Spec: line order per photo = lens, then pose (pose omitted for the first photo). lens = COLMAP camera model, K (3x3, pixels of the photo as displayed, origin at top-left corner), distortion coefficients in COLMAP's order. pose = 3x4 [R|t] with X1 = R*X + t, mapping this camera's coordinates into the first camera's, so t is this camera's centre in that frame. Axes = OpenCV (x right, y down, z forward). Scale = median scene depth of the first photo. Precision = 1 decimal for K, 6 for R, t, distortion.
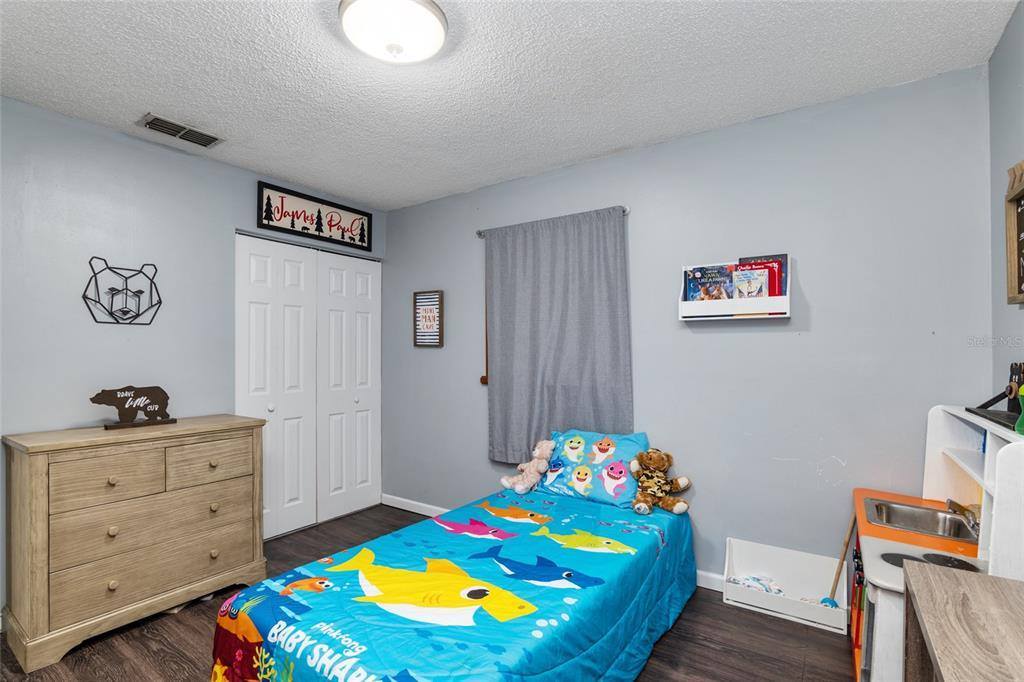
lens RADIAL K [[477.8, 0, 510.3], [0, 477.8, 348.1], [0, 0, 1]] dist [-0.015574, 0.000056]
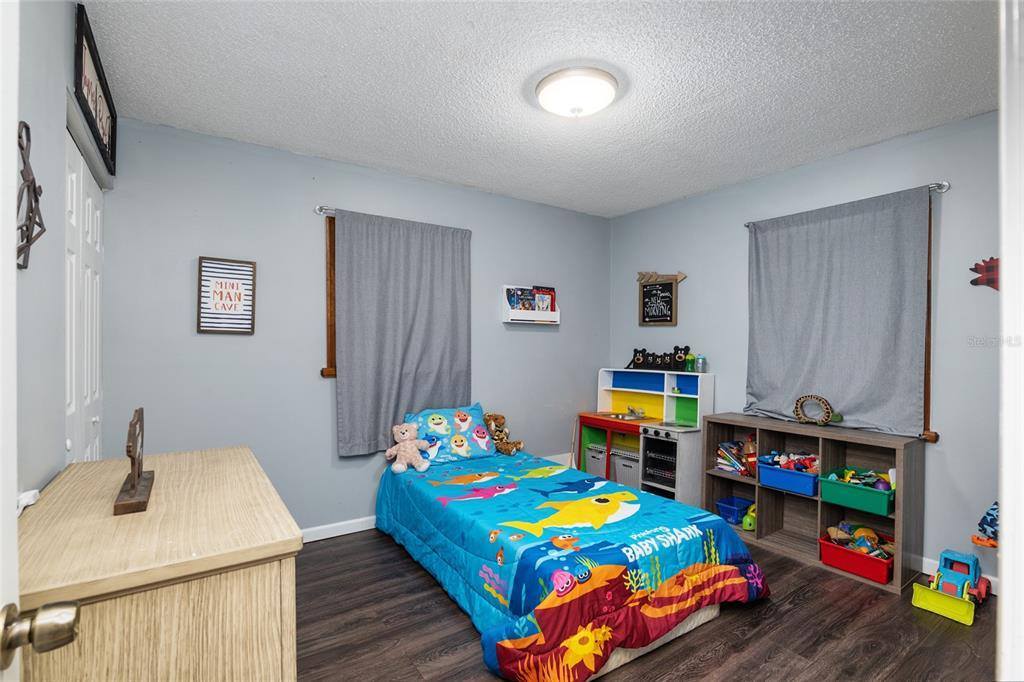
lens RADIAL K [[477.8, 0, 511.1], [0, 477.8, 344.6], [0, 0, 1]] dist [-0.015574, 0.000056]
pose [[0.358999, 0.003311, 0.933332, -1.078764], [-0.014646, 0.999891, 0.002086, 0.009570], [-0.933223, -0.014419, 0.359008, 0.488875]]
